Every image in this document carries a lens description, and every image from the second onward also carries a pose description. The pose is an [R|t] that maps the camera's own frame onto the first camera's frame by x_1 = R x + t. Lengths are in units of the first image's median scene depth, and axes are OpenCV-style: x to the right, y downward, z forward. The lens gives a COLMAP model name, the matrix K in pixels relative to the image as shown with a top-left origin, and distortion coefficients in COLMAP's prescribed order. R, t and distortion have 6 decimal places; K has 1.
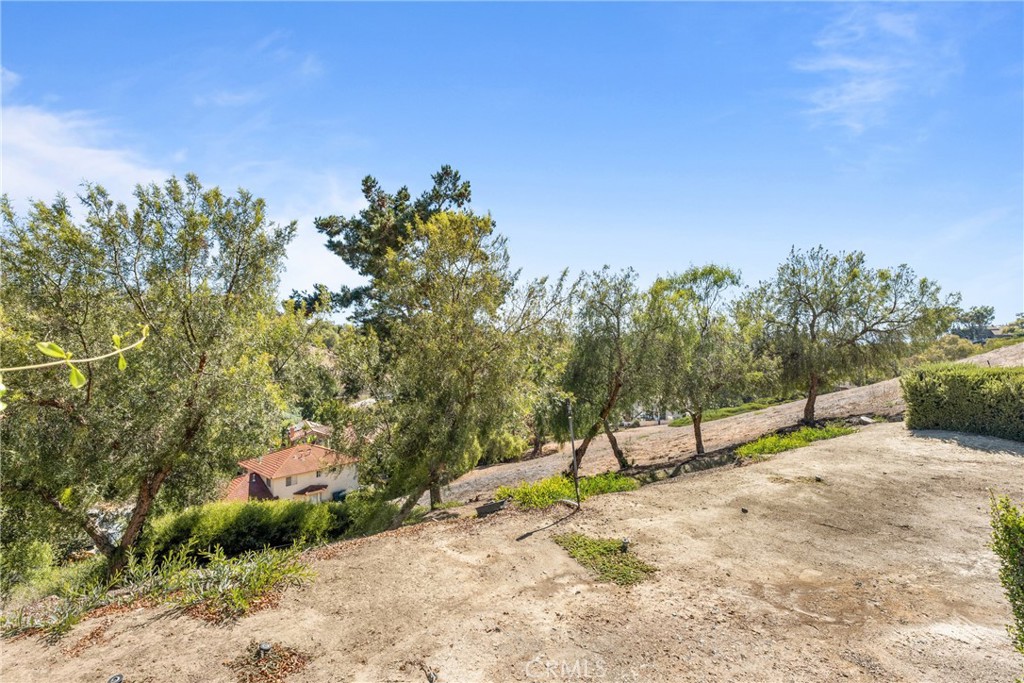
lens RADIAL K [[466.6, 0, 512.0], [0, 466.6, 341.5], [0, 0, 1]] dist [-0.000495, 0.000213]
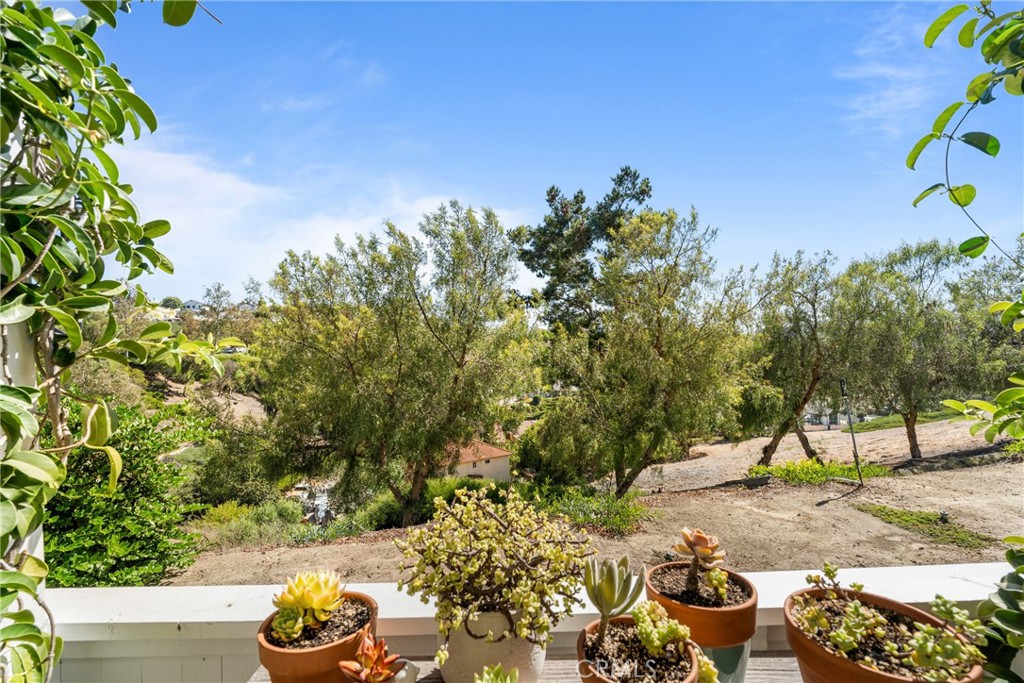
lens RADIAL K [[463.5, 0, 510.6], [0, 463.5, 346.3], [0, 0, 1]] dist [-0.000142, 0.000318]
pose [[0.957940, -0.022245, -0.286105, -0.092265], [0.025196, 0.999661, 0.006637, 0.008177], [0.285861, -0.013567, 0.958175, -0.059333]]
